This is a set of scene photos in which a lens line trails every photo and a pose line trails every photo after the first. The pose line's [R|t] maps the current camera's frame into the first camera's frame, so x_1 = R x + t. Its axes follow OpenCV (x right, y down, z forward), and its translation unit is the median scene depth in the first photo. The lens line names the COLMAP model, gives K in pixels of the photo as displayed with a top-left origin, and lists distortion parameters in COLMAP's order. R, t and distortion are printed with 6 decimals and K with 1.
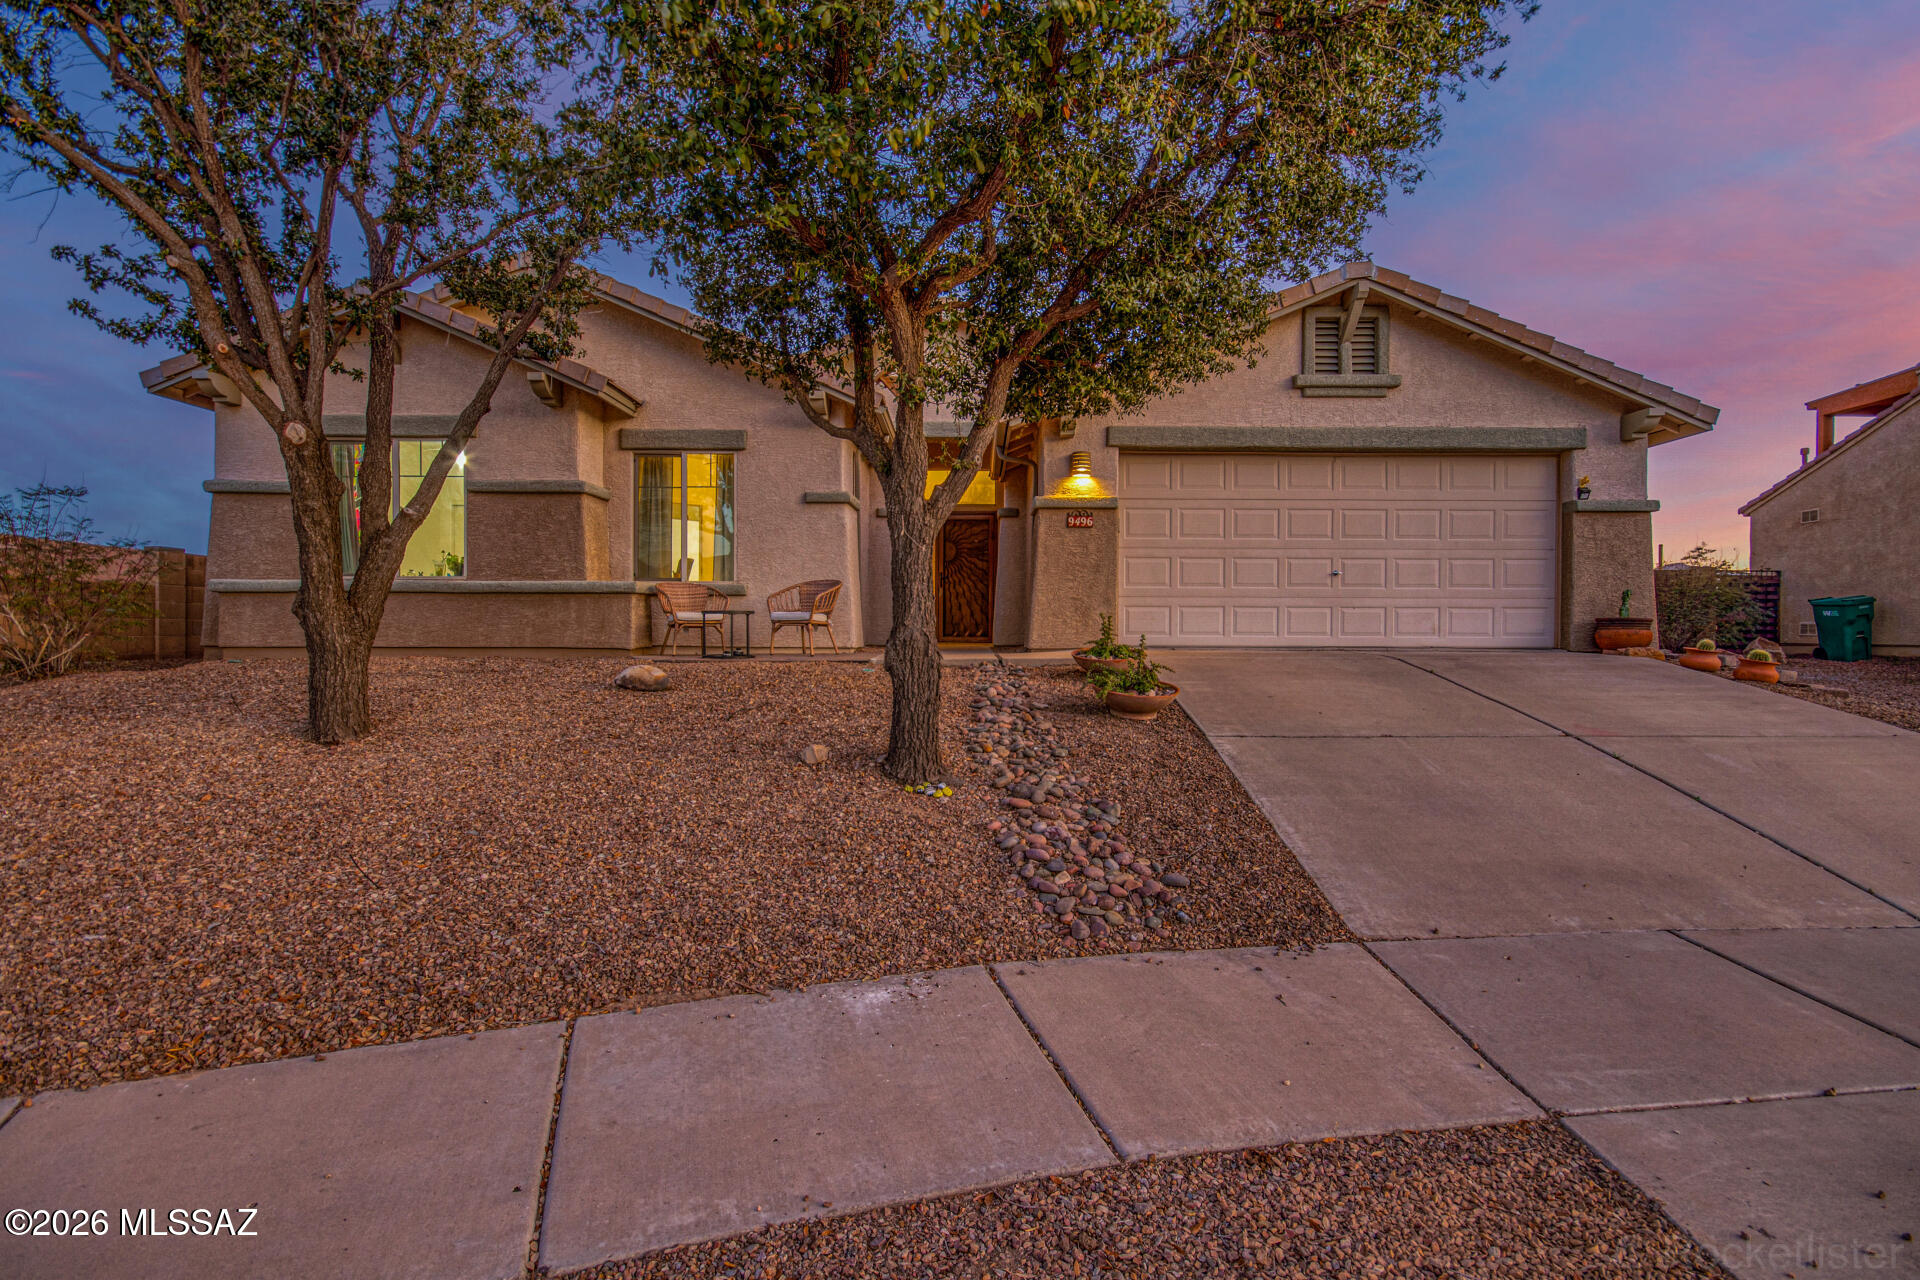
lens RADIAL K [[868.9, 0, 960.0], [0, 868.9, 640.0], [0, 0, 1]] dist [0.008855, -0.000045]
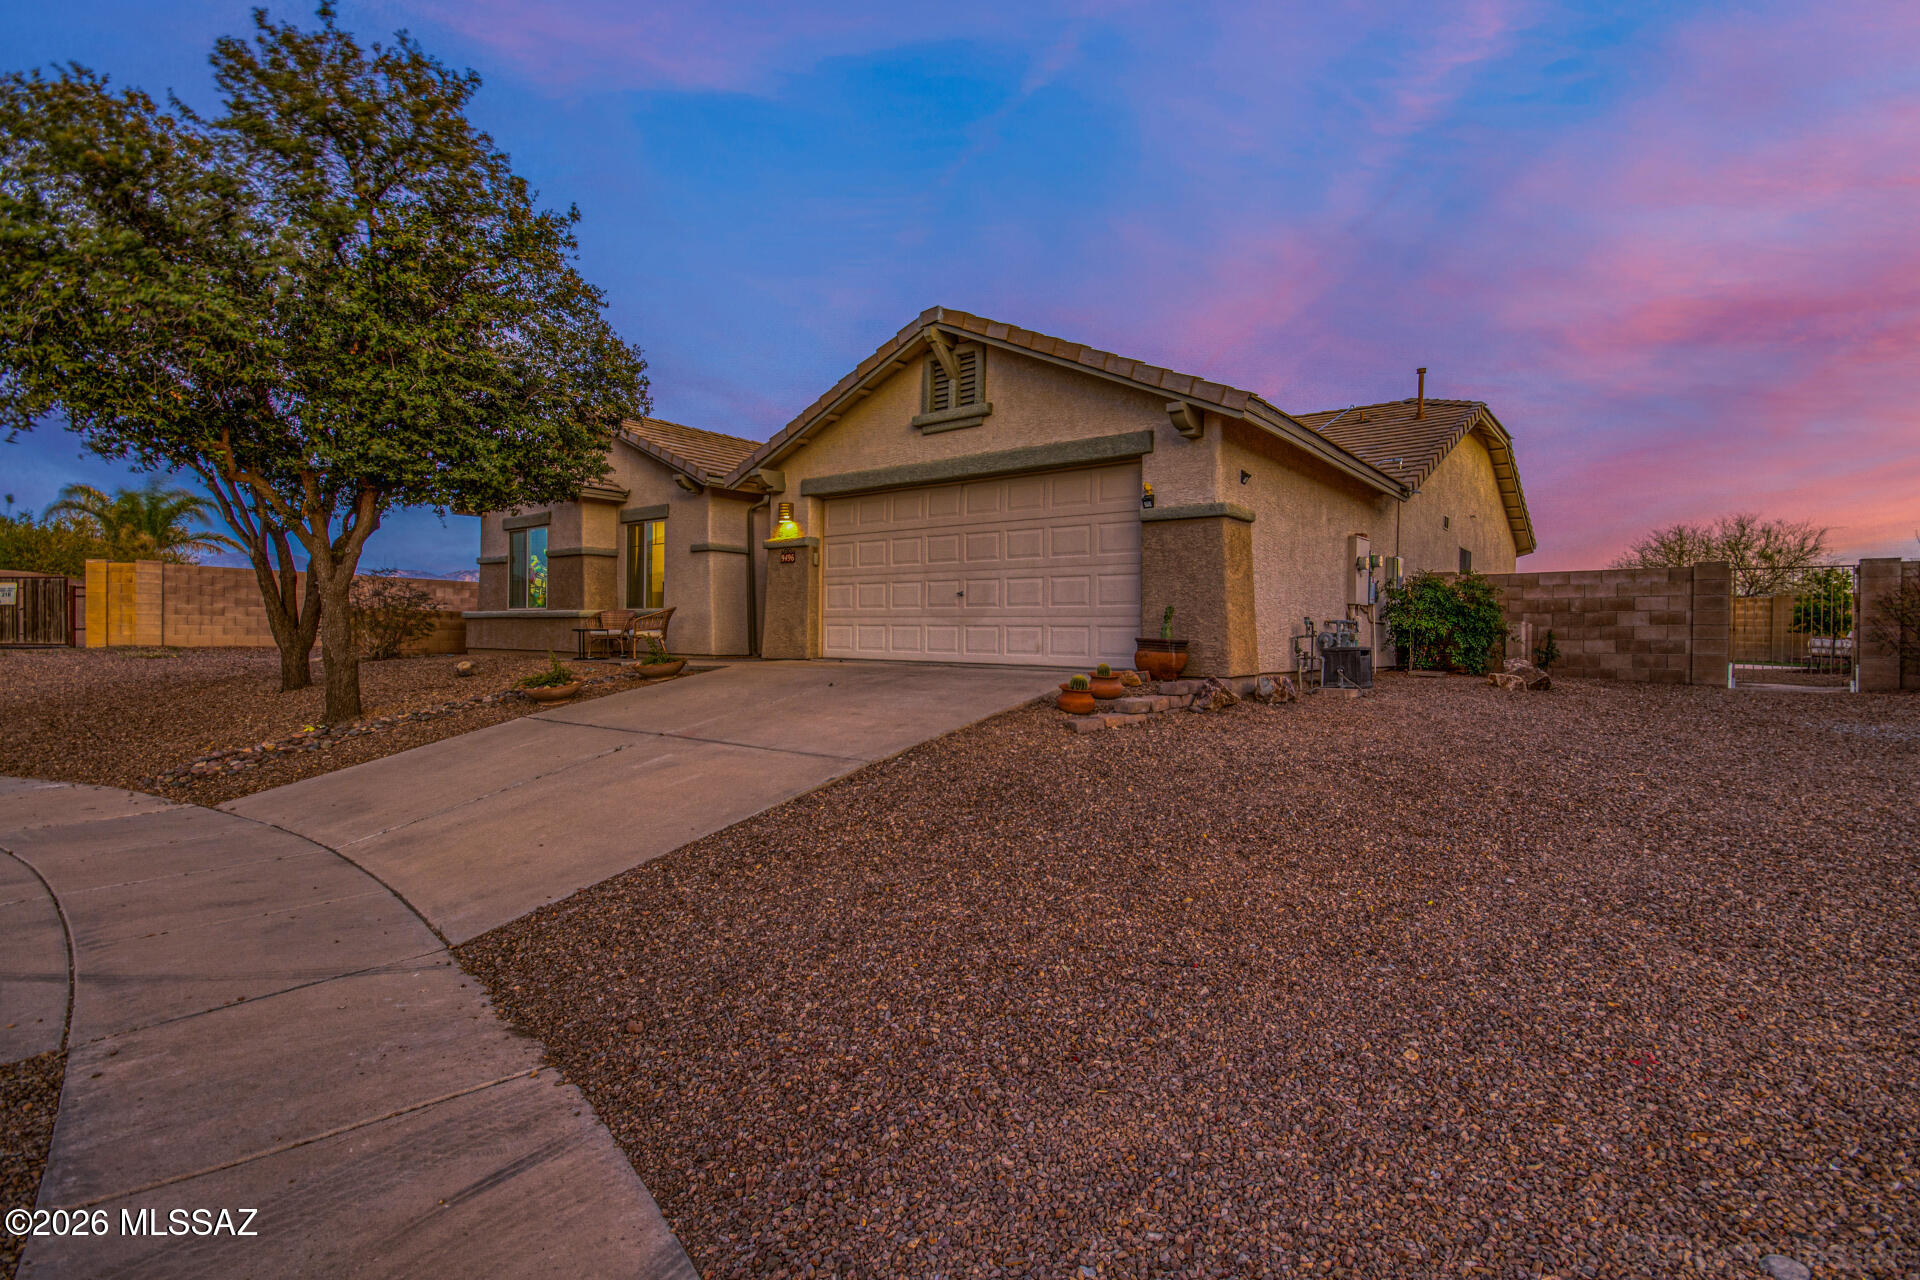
lens RADIAL K [[929.2, 0, 987.2], [0, 929.2, 638.2], [0, 0, 1]] dist [0.010499, 0.000859]
pose [[0.776269, 0.007261, -0.630359, 1.198564], [-0.024526, 0.999524, -0.018690, -0.002503], [0.629924, 0.029969, 0.776078, 0.145526]]
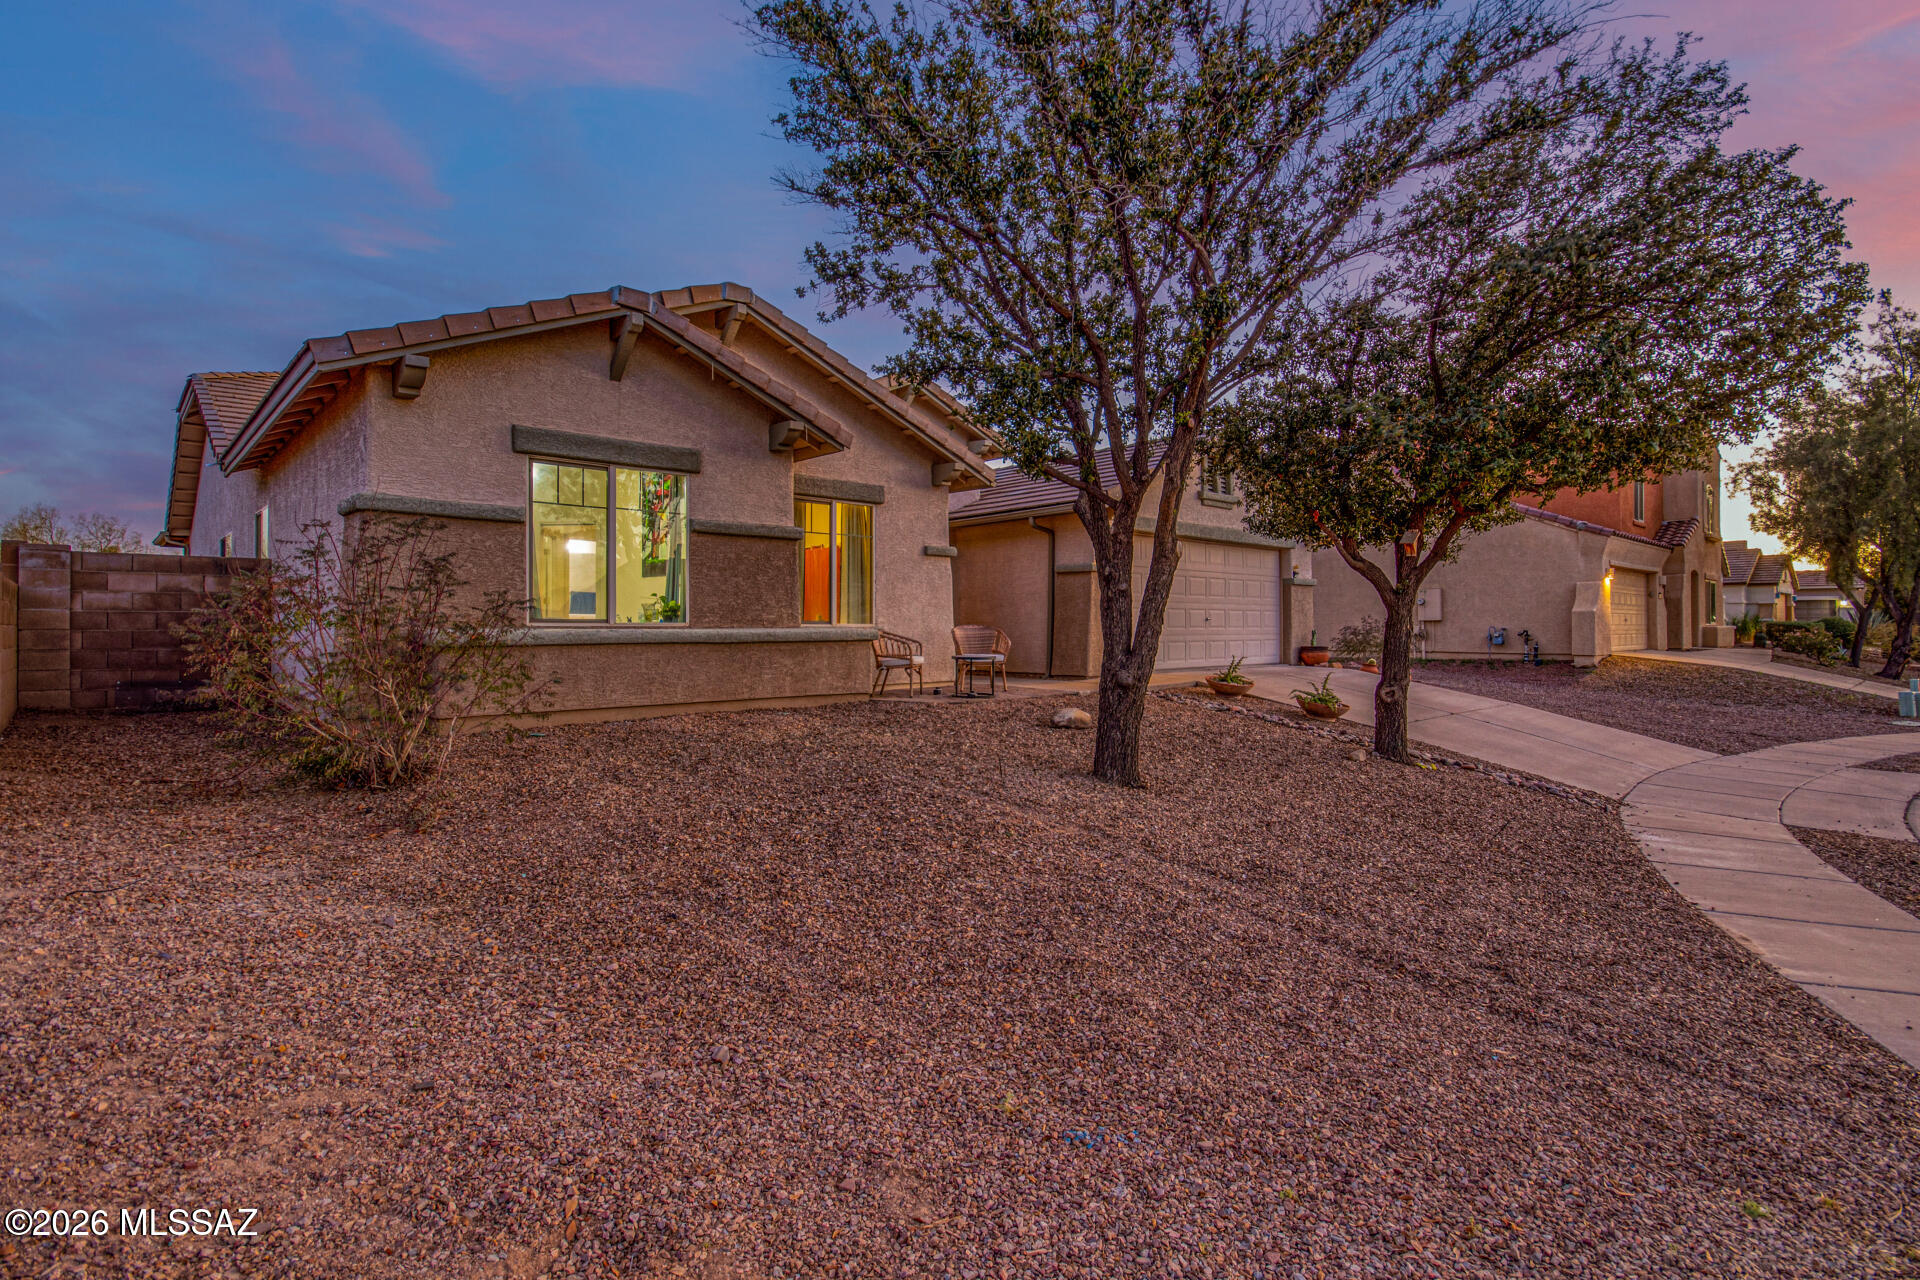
lens RADIAL K [[868.9, 0, 960.0], [0, 868.9, 640.0], [0, 0, 1]] dist [0.008855, -0.000045]
pose [[0.759236, -0.013680, 0.650671, -0.927806], [0.011660, 0.999905, 0.007417, -0.057941], [-0.650711, 0.001956, 0.759323, 0.116977]]
